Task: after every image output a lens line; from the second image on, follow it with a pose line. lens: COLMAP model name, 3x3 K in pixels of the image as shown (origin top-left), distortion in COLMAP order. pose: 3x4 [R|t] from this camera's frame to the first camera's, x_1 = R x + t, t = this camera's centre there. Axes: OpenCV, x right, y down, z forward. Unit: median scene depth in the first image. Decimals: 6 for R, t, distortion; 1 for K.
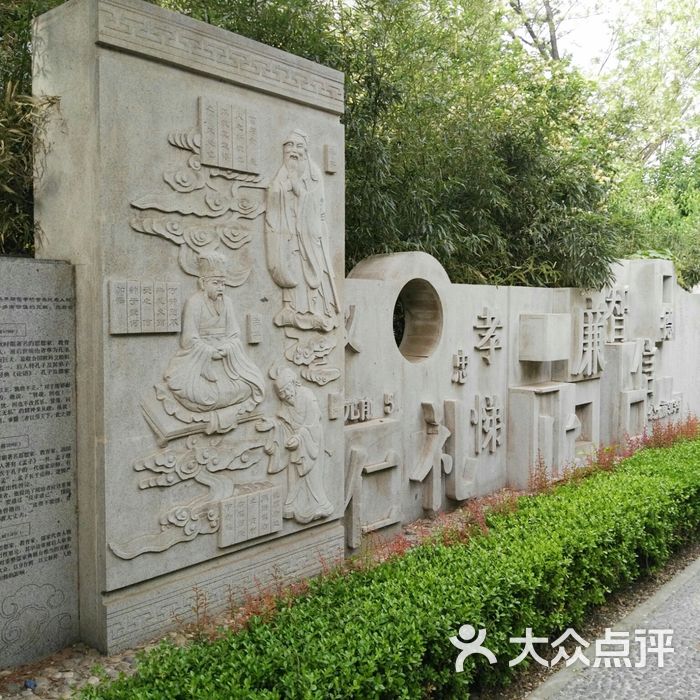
lens RADIAL K [[763.4, 0, 349.8], [0, 763.4, 349.6], [0, 0, 1]] dist [0.027828, 0.000000]
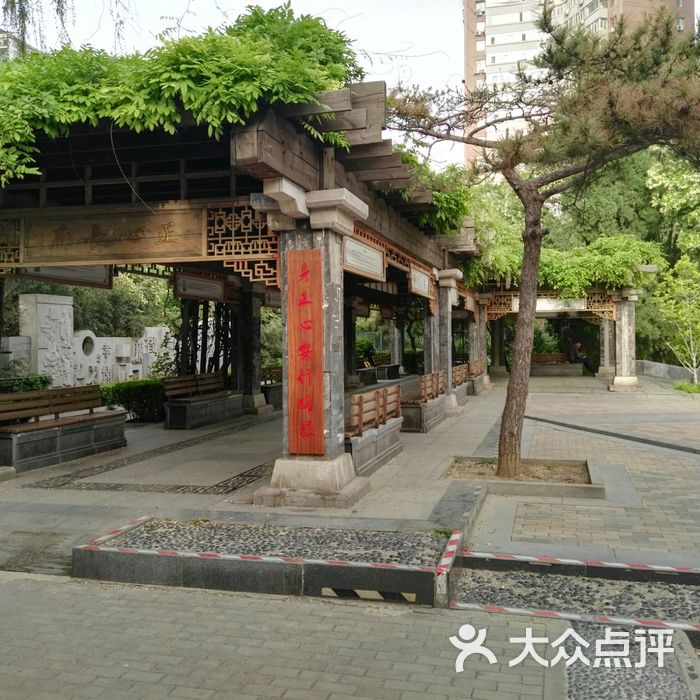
lens RADIAL K [[763.4, 0, 348.5], [0, 763.4, 347.2], [0, 0, 1]] dist [0.027828, 0.000000]
pose [[0.902409, -0.003242, 0.430869, -0.428517], [0.019634, 0.999242, -0.033603, 0.134601], [-0.430433, 0.038784, 0.901789, -3.377372]]
